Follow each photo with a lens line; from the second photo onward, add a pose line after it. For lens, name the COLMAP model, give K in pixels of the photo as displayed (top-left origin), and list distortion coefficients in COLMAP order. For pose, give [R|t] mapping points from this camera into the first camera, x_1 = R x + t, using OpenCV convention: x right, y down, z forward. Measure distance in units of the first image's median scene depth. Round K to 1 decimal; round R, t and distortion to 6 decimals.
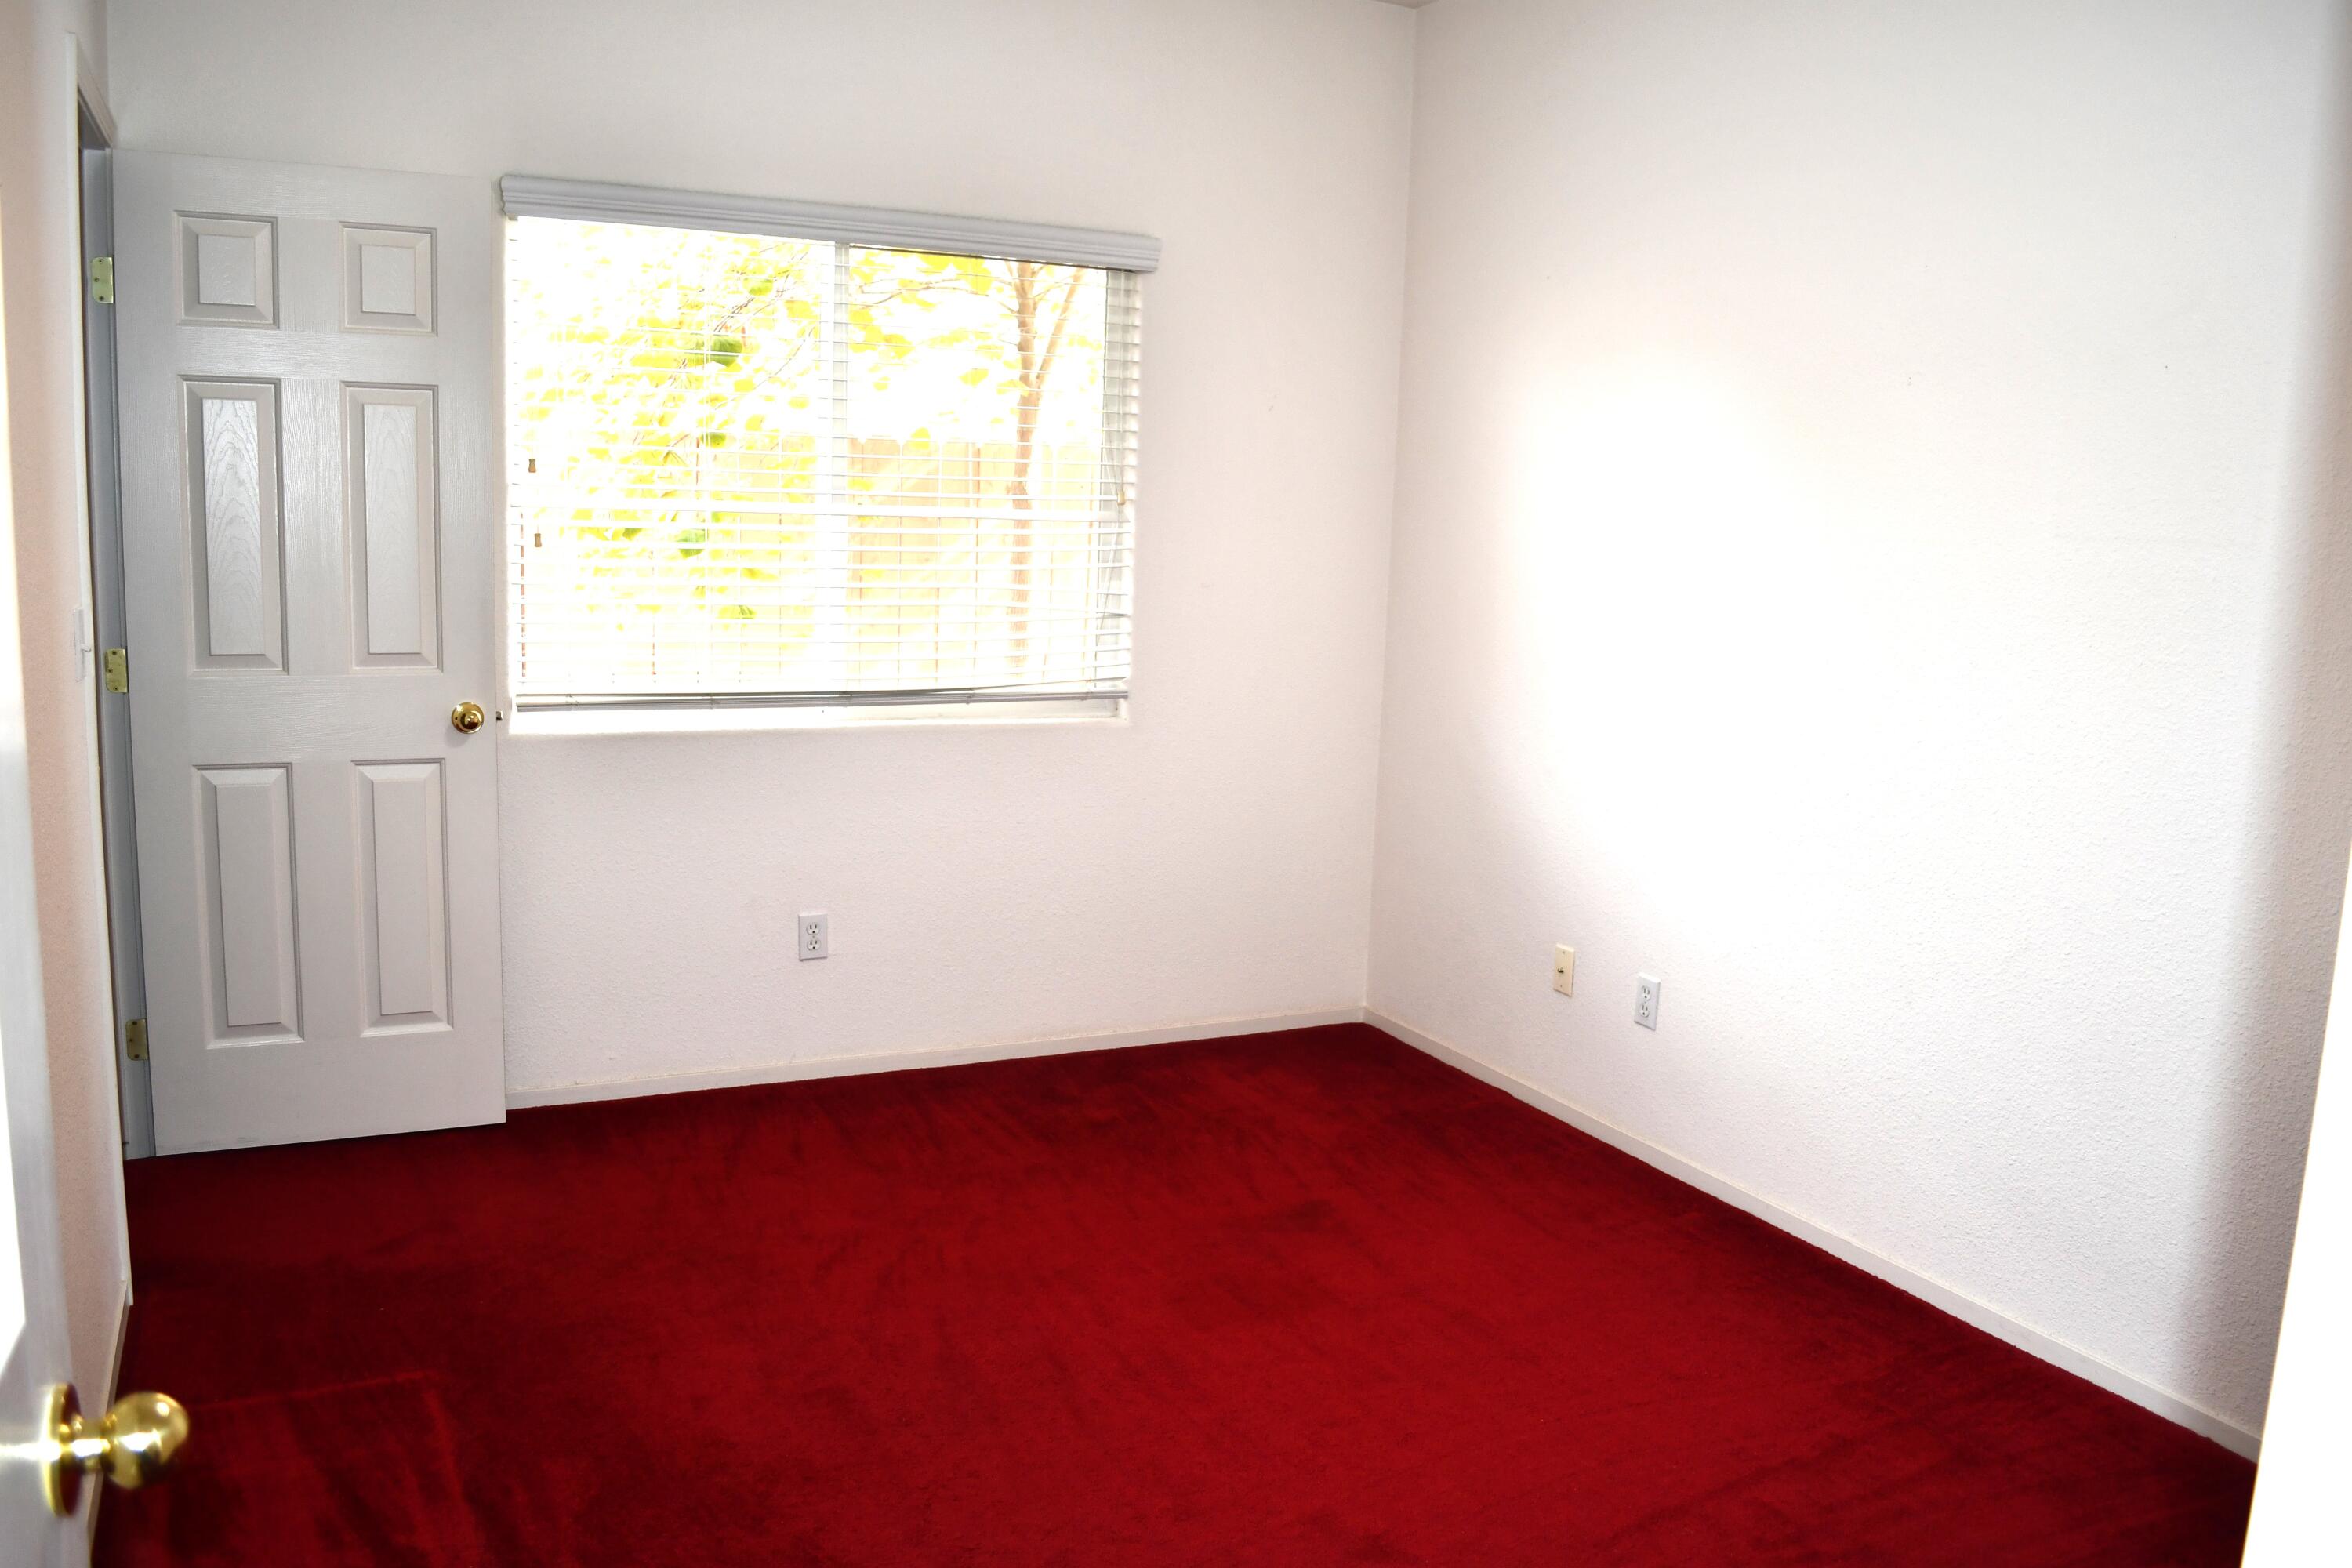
lens RADIAL K [[1848.2, 0, 1170.4], [0, 1848.2, 793.6], [0, 0, 1]] dist [-0.085197, 0.014796]
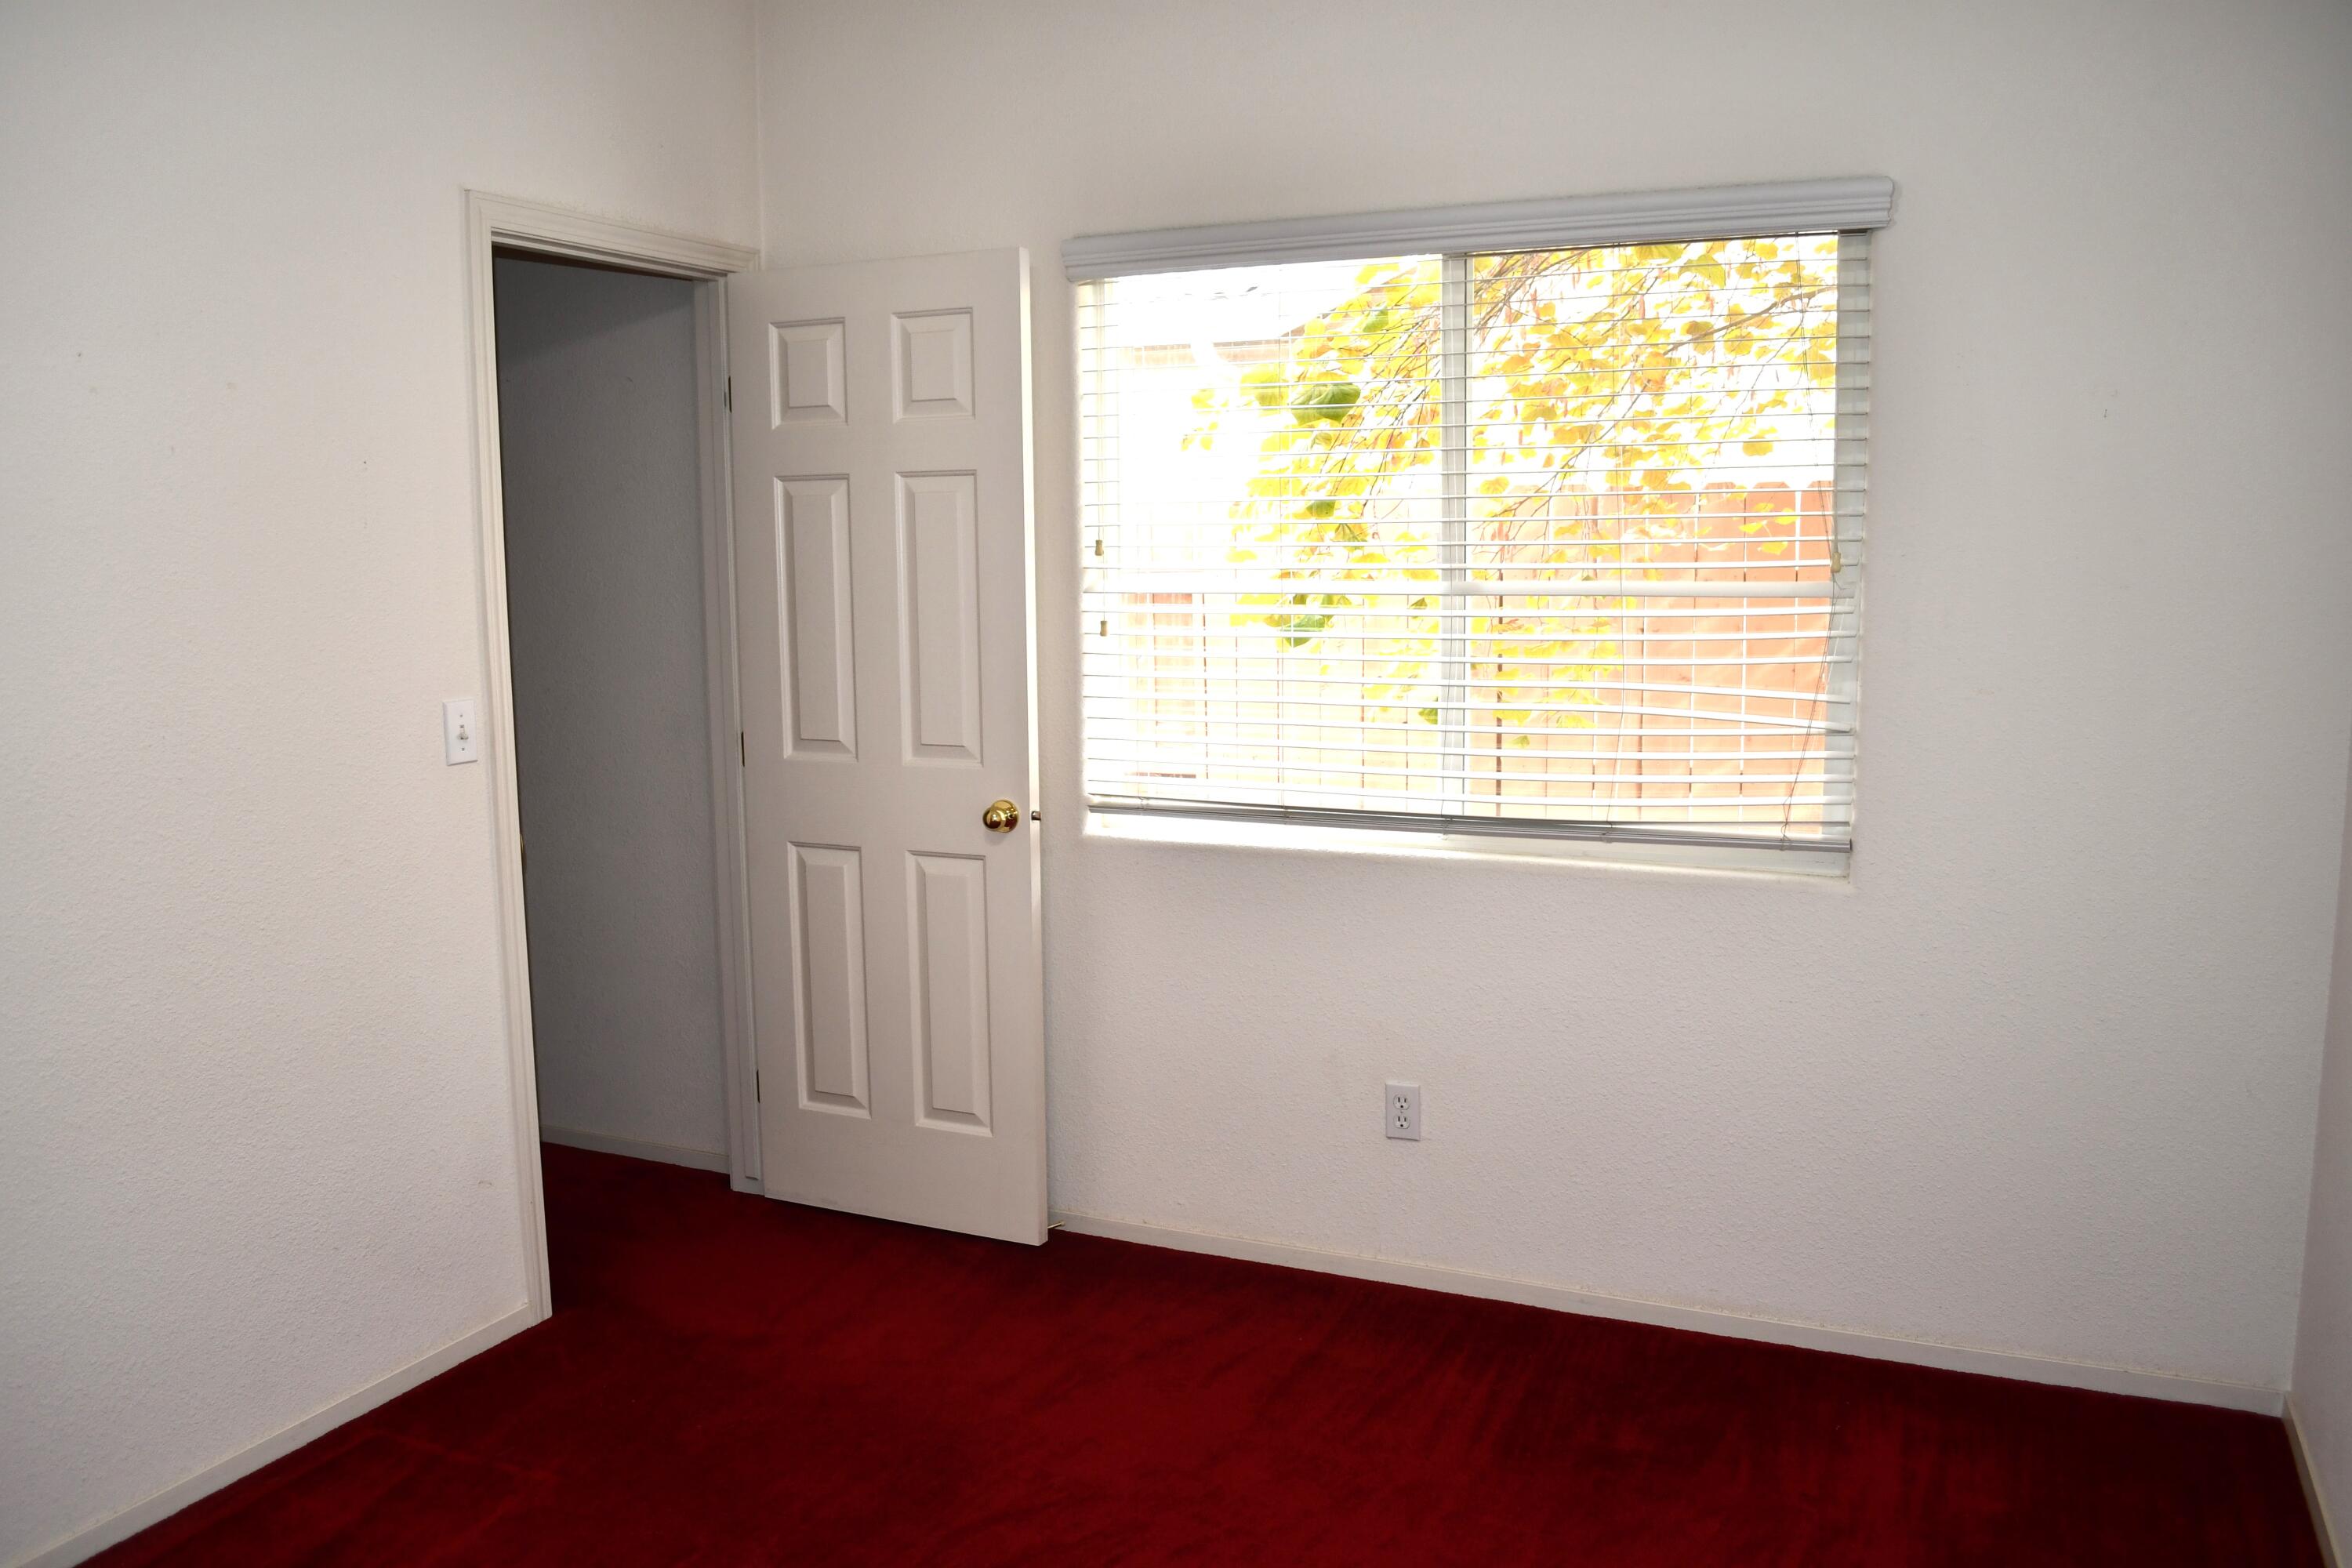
lens RADIAL K [[1848.2, 0, 1170.4], [0, 1848.2, 793.6], [0, 0, 1]] dist [-0.085197, 0.014796]
pose [[0.633075, 0.068326, -0.771069, 0.363668], [-0.086249, 0.996121, 0.017455, -0.068685], [0.769271, 0.055454, 0.636512, 0.402418]]
